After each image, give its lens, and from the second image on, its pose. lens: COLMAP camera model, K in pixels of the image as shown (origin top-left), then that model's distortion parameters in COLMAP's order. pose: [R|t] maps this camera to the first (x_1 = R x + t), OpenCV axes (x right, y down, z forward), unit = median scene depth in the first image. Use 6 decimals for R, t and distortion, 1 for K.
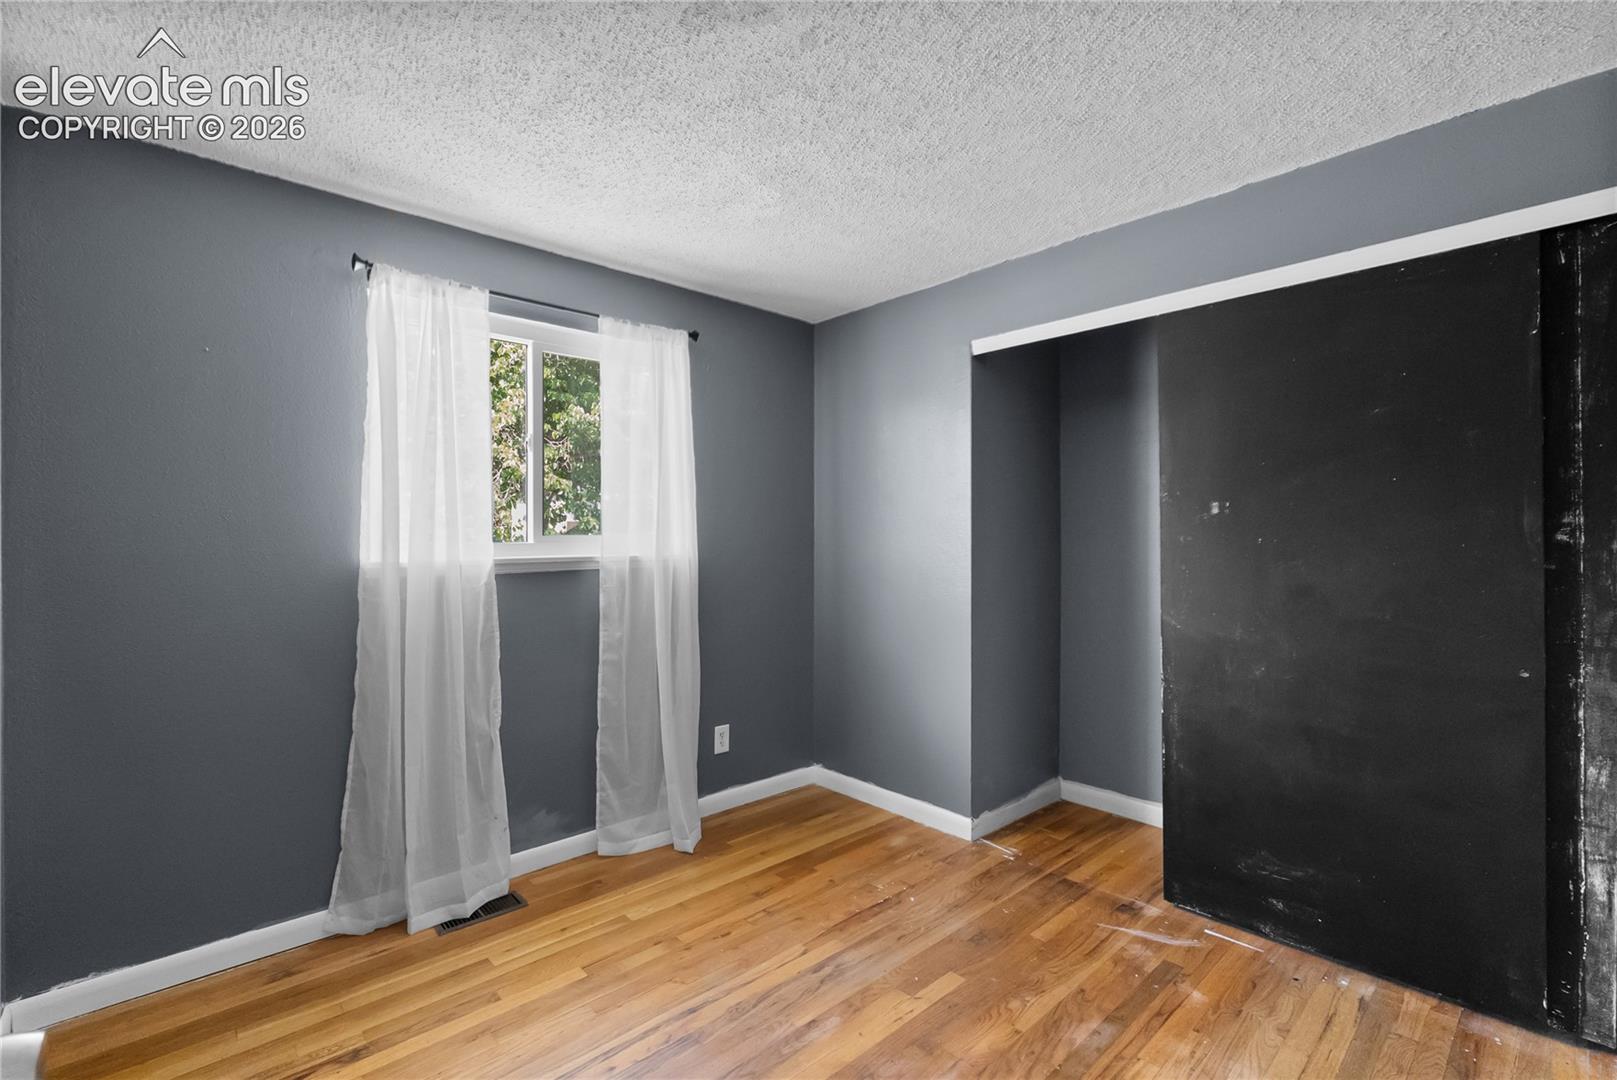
lens RADIAL K [[725.6, 0, 812.0], [0, 725.6, 532.3], [0, 0, 1]] dist [0.002697, 0.000970]
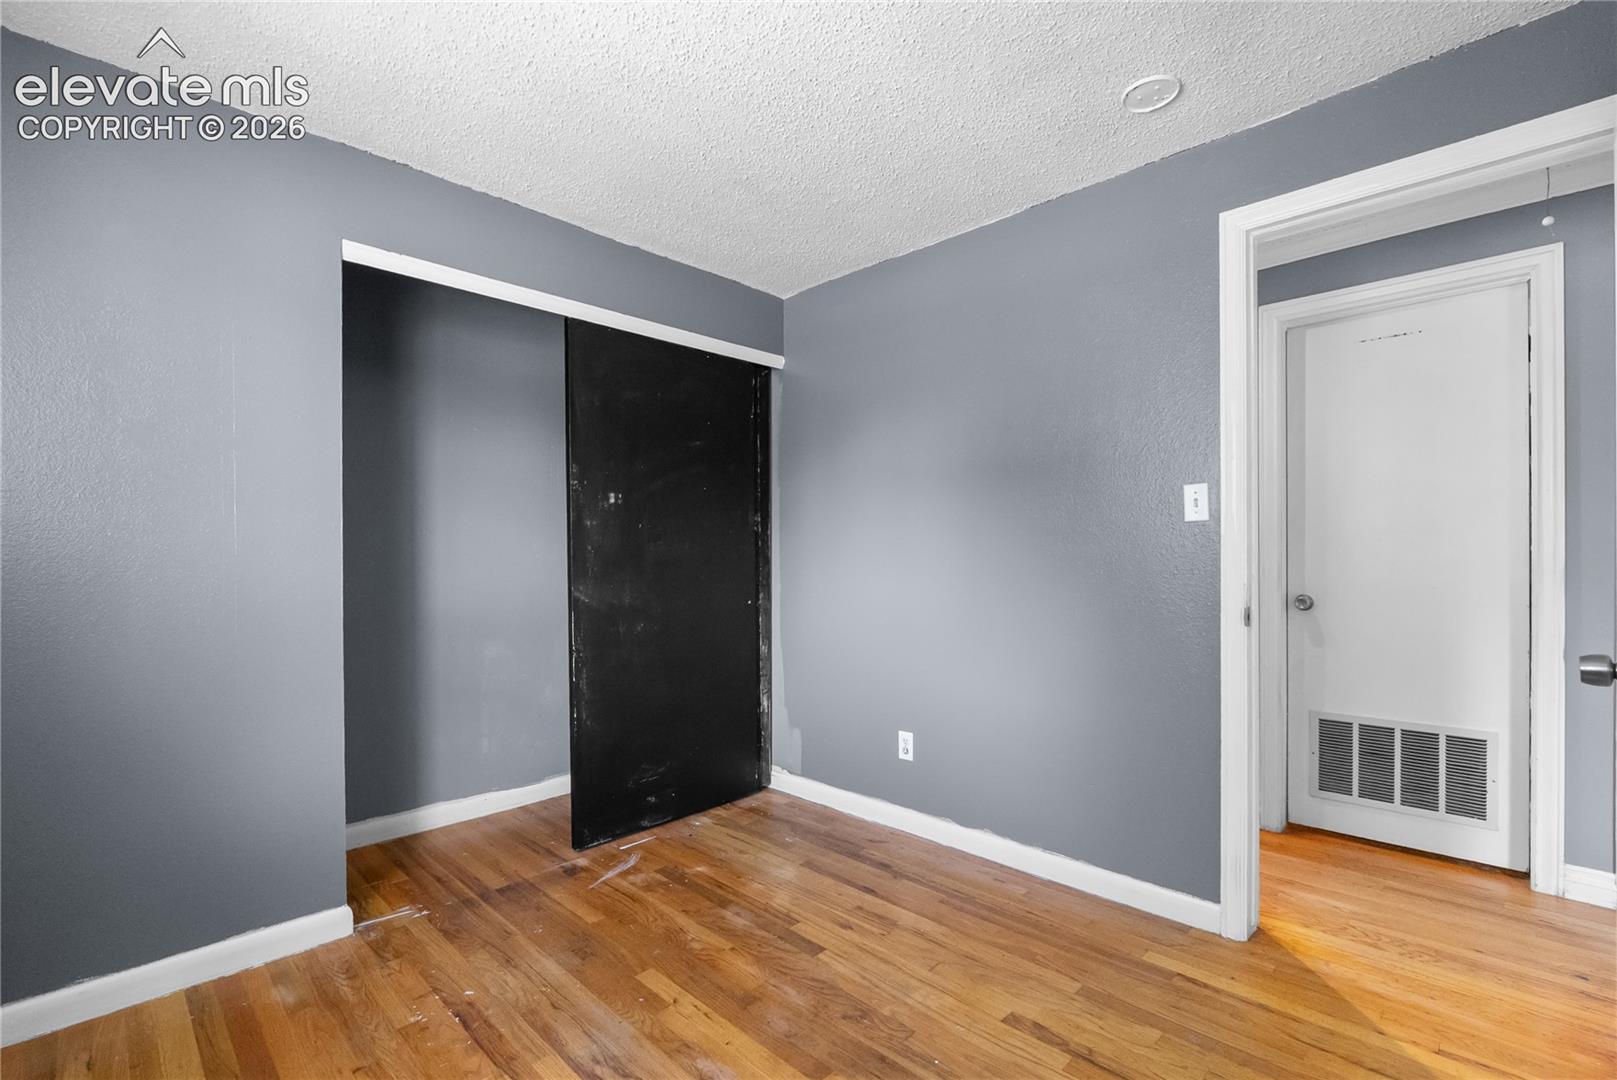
lens RADIAL K [[725.6, 0, 810.1], [0, 725.6, 550.7], [0, 0, 1]] dist [0.002697, 0.000970]
pose [[-0.052180, 0.006293, 0.998618, -0.668874], [-0.003143, 0.999974, -0.006465, 0.061044], [-0.998633, -0.003476, -0.052159, 0.740605]]
